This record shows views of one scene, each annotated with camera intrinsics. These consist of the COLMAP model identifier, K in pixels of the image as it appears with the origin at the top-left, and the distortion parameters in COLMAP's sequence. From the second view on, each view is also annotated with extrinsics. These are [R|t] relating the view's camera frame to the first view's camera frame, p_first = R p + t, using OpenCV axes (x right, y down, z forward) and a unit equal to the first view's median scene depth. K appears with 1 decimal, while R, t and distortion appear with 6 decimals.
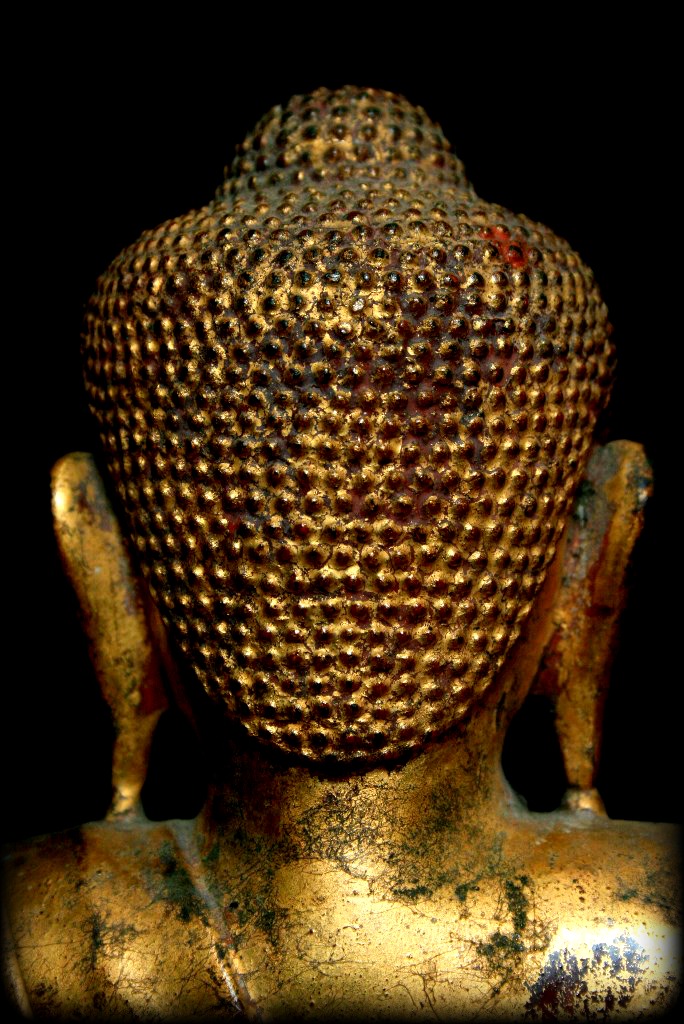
lens RADIAL K [[2358.4, 0, 343.0], [0, 2358.4, 512.6], [0, 0, 1]] dist [-0.024584, 0.000000]
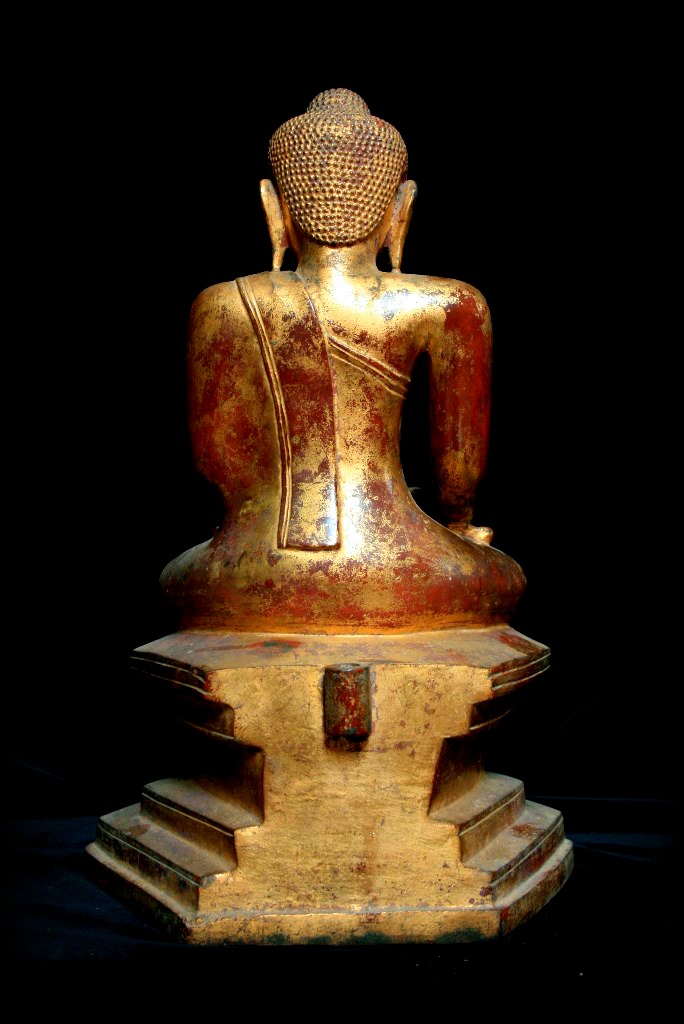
lens RADIAL K [[1628.7, 0, 340.9], [0, 1628.7, 511.0], [0, 0, 1]] dist [0.009211, 0.000000]
pose [[0.998292, 0.031299, 0.049329, -0.116014], [-0.027947, 0.997345, -0.067251, 0.750325], [-0.051303, 0.065757, 0.996516, -1.751541]]
